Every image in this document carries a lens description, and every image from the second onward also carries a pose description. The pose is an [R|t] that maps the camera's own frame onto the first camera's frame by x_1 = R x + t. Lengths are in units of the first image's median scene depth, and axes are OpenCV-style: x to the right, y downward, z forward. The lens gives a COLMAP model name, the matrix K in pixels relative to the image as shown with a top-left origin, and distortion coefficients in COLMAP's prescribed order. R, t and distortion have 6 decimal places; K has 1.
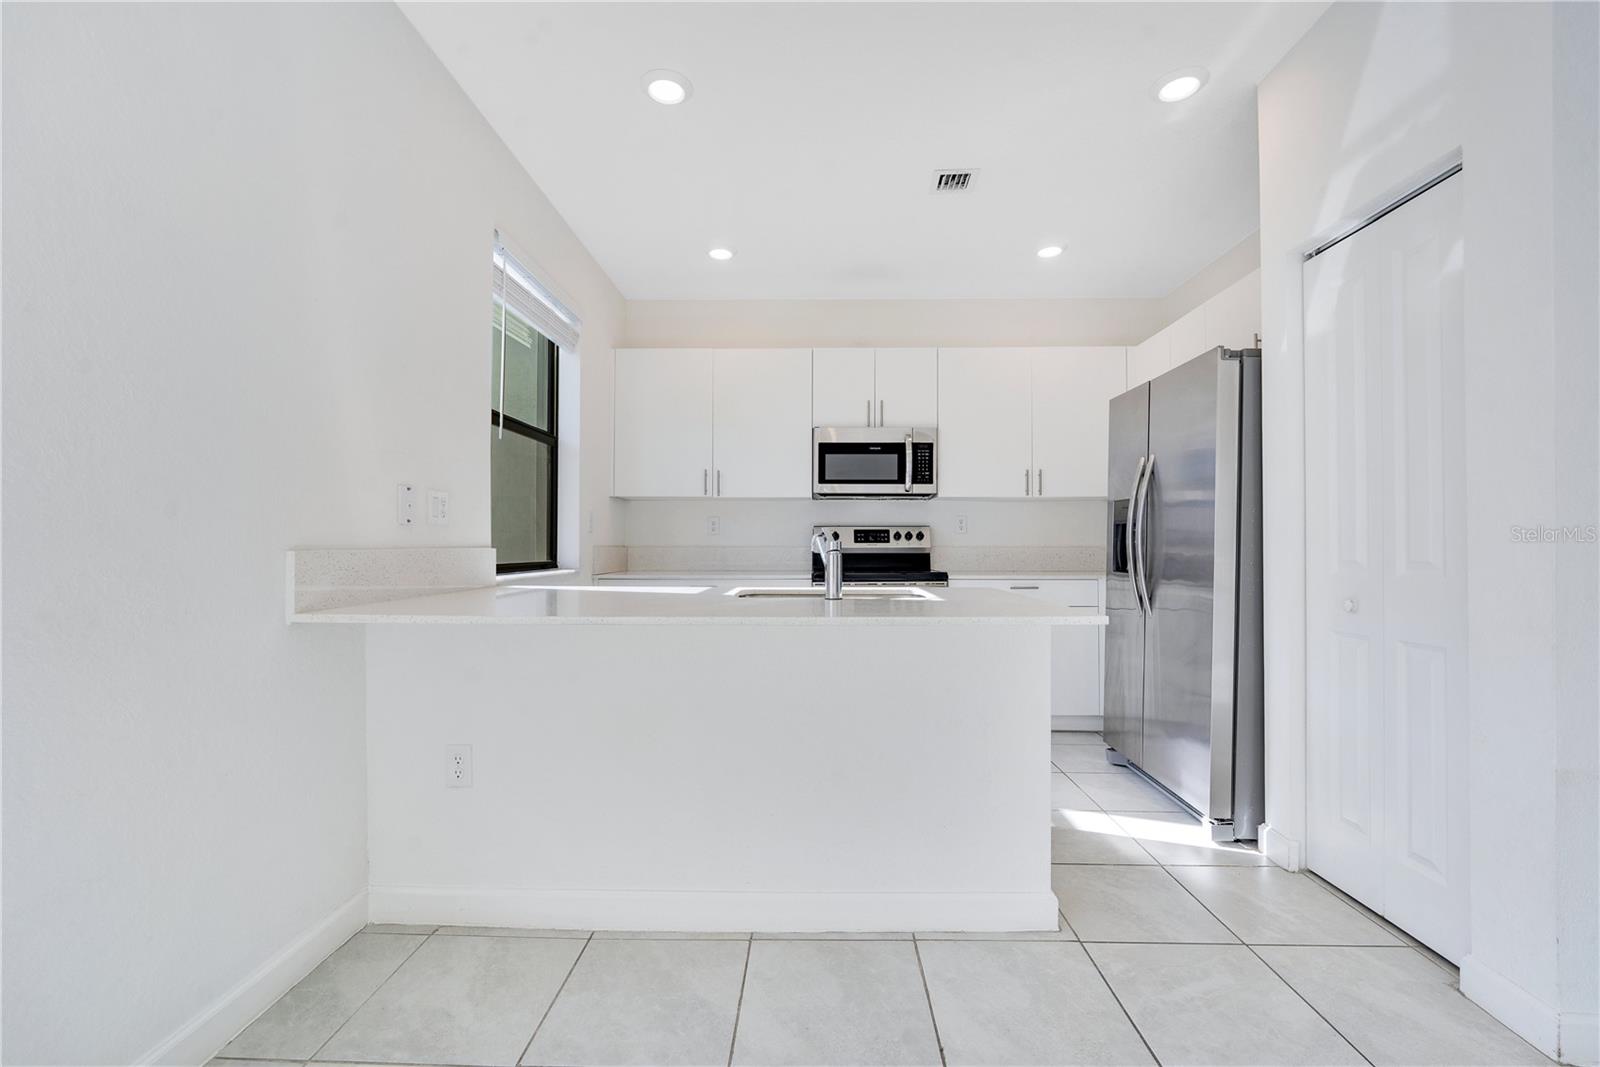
lens RADIAL K [[658.6, 0, 803.8], [0, 658.6, 536.4], [0, 0, 1]] dist [-0.010914, -0.000126]
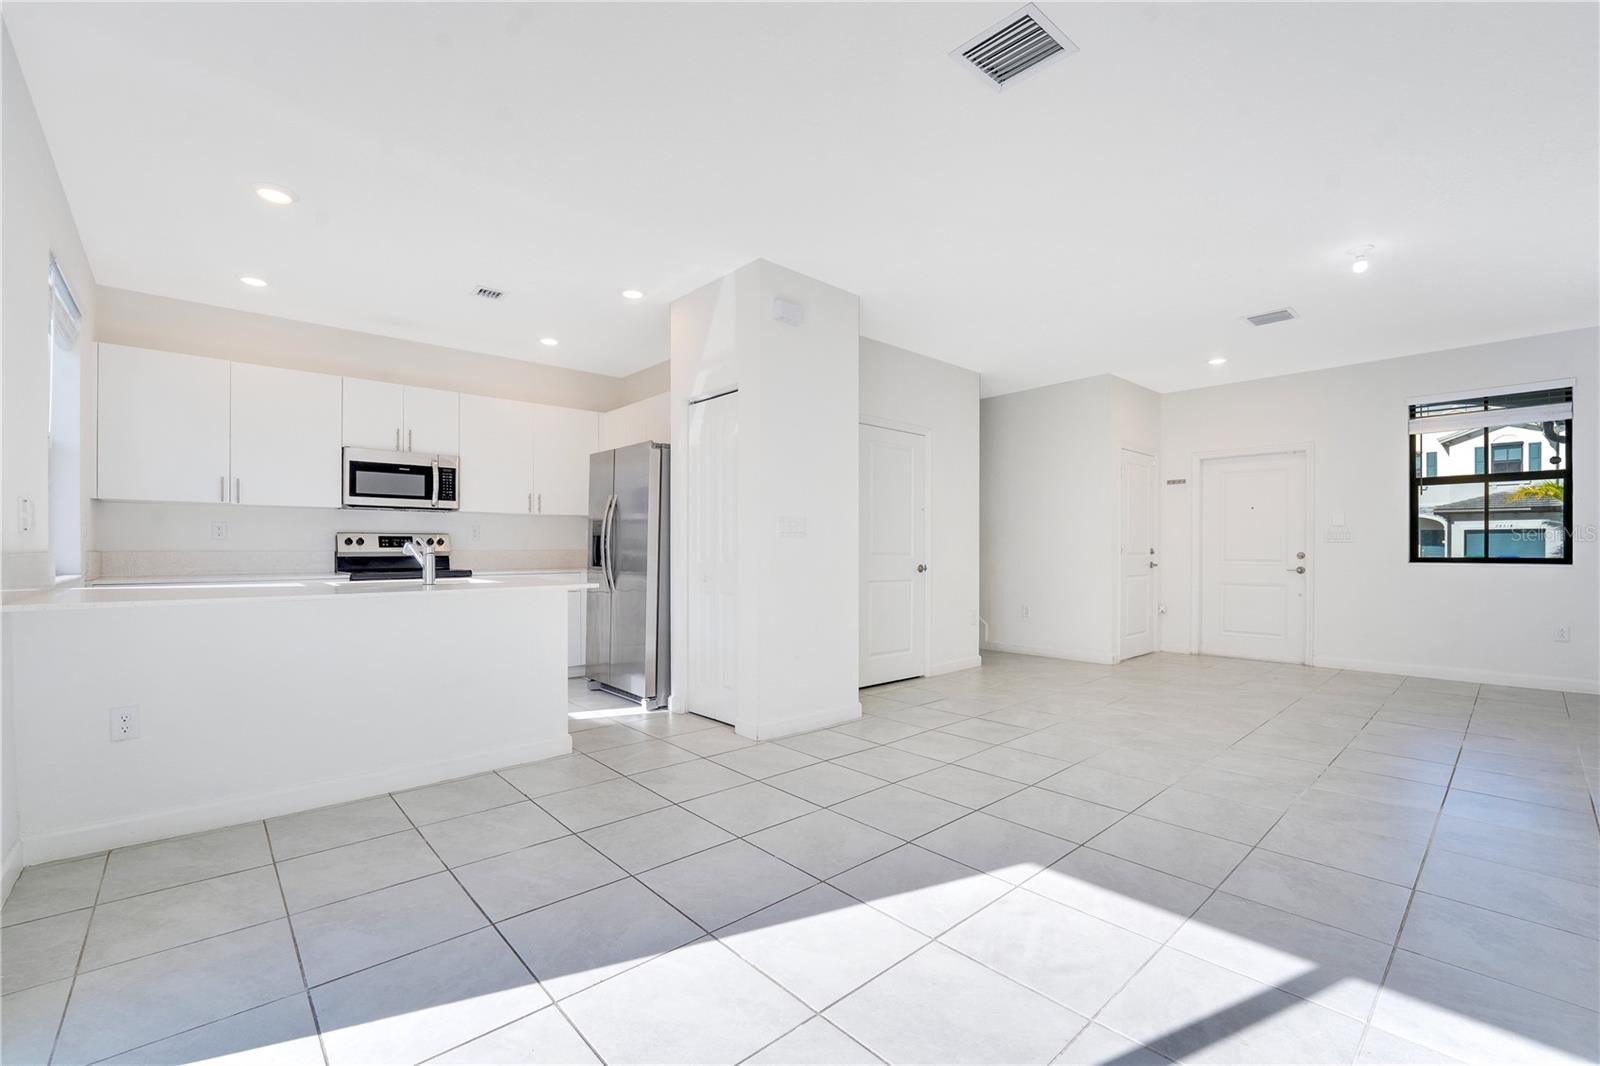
lens RADIAL K [[685.5, 0, 802.9], [0, 685.5, 549.9], [0, 0, 1]] dist [-0.000450, -0.000355]
pose [[0.720722, -0.003018, 0.693218, -0.307079], [-0.007074, 0.999906, 0.011708, -0.007398], [-0.693188, -0.013342, 0.720633, -0.536768]]
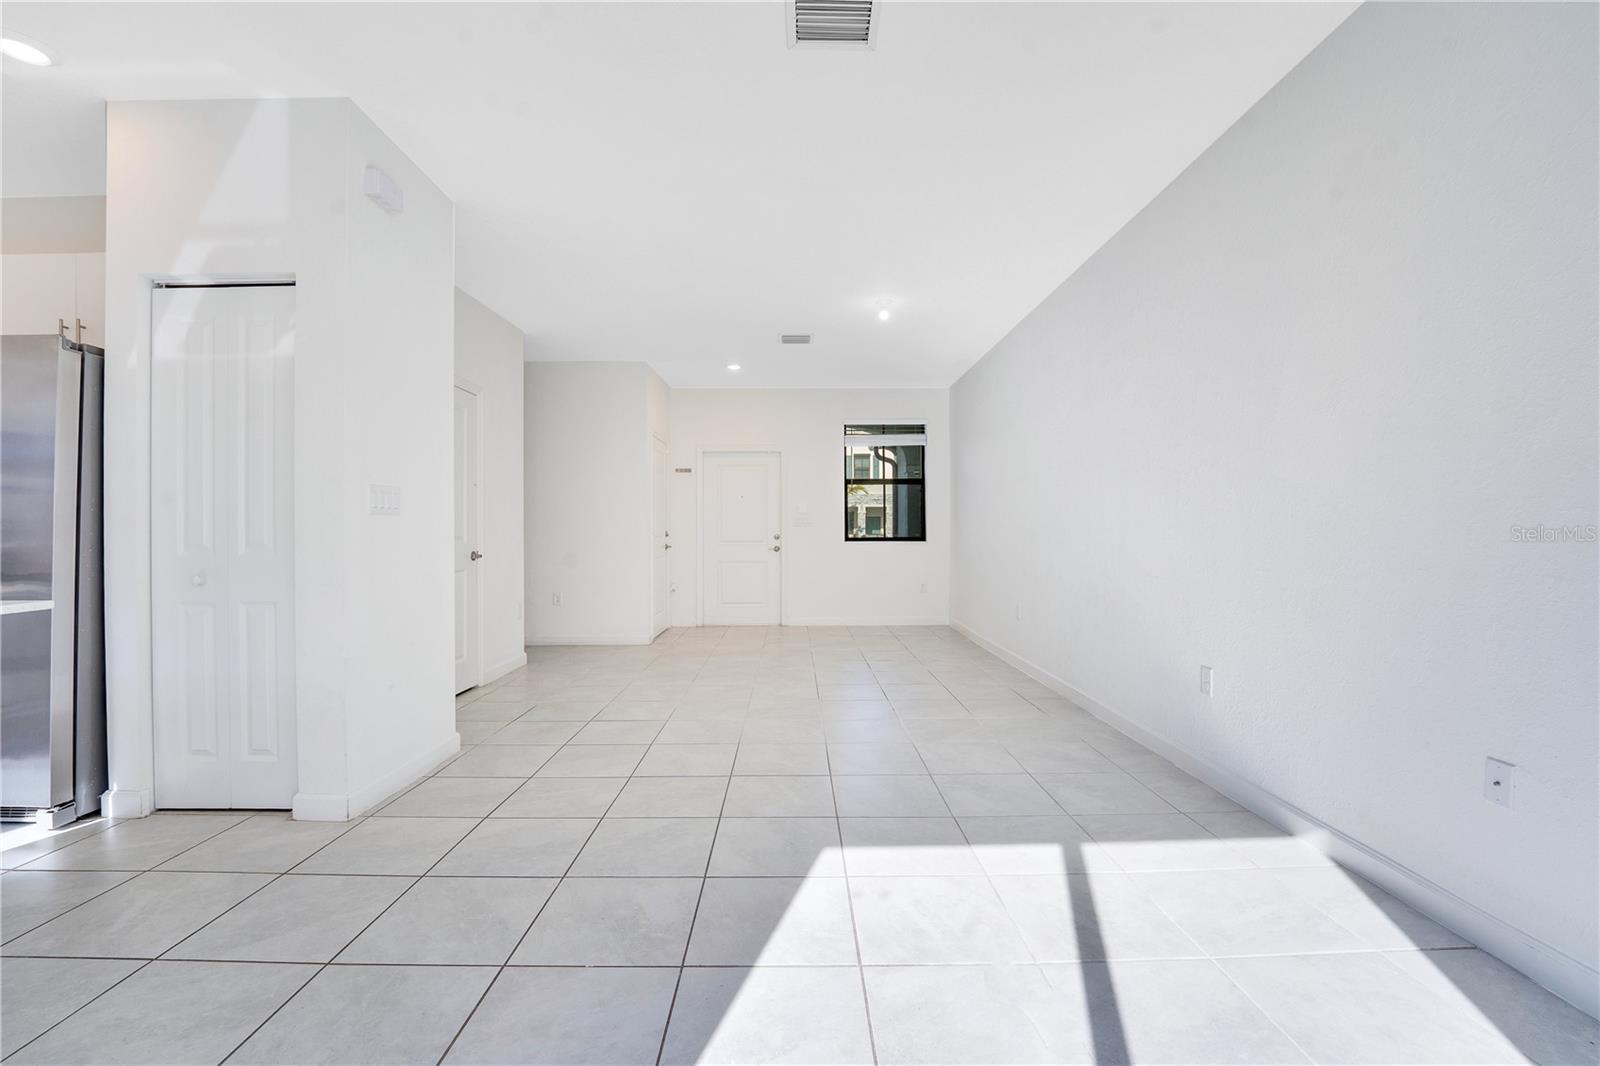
lens RADIAL K [[692.6, 0, 800.0], [0, 692.6, 533.0], [0, 0, 1]] dist [-0.003027, -0.000387]
pose [[-0.026948, -0.003769, 0.999630, -0.357091], [-0.009380, 0.999950, 0.003517, -0.000815], [-0.999593, -0.009281, -0.026982, -0.084834]]
